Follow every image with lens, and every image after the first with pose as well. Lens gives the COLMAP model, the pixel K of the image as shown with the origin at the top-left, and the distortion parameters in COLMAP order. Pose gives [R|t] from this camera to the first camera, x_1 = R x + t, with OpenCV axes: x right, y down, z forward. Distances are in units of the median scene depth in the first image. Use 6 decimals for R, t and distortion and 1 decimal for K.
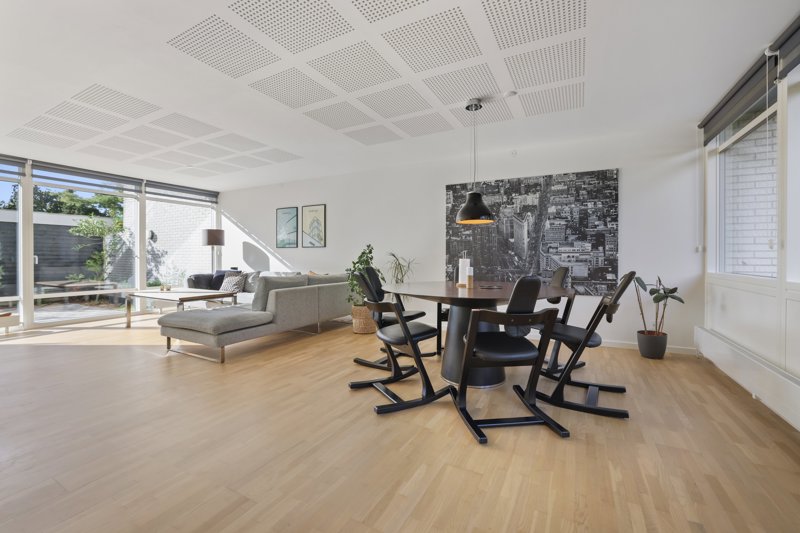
lens RADIAL K [[346.8, 0, 399.2], [0, 346.8, 259.2], [0, 0, 1]] dist [-0.022783, 0.002774]
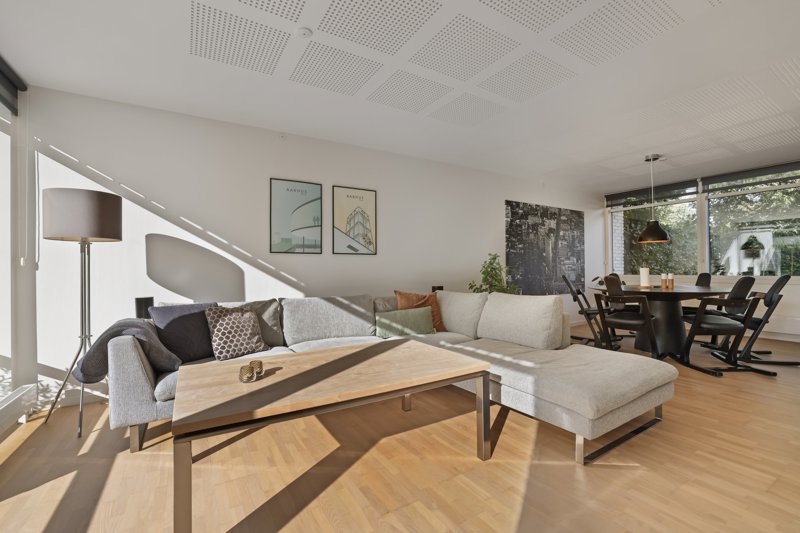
lens RADIAL K [[346.8, 0, 401.2], [0, 346.8, 262.5], [0, 0, 1]] dist [-0.022783, 0.002774]
pose [[0.490620, 0.013011, 0.871276, -0.964628], [0.018084, 0.999521, -0.025109, -0.002529], [-0.871186, 0.028076, 0.490150, 0.787939]]
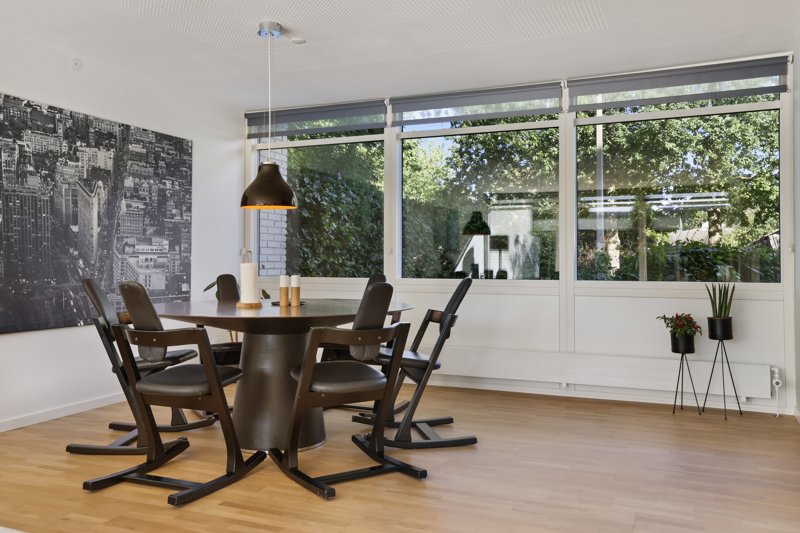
lens RADIAL K [[679.3, 0, 393.7], [0, 679.3, 252.9], [0, 0, 1]] dist [0.010523, 0.009886]
pose [[-0.083825, 0.013569, 0.996388, -0.703756], [0.009970, 0.999869, -0.012778, 0.000681], [-0.996431, 0.008863, -0.083949, 0.567105]]
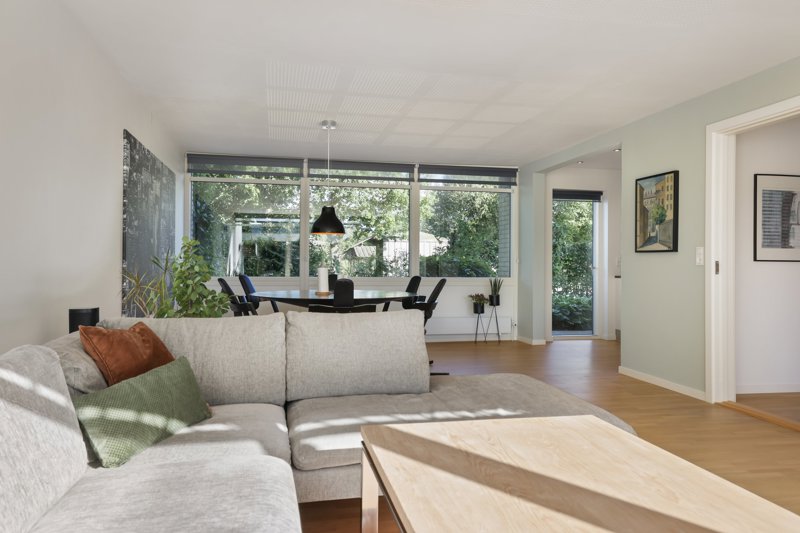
lens RADIAL K [[553.0, 0, 393.7], [0, 553.0, 263.2], [0, 0, 1]] dist [-0.013564, -0.000692]
pose [[-0.650387, -0.000905, 0.759602, -0.790426], [0.001989, 0.999994, 0.002894, -0.011168], [-0.759600, 0.003393, -0.650382, 1.270803]]
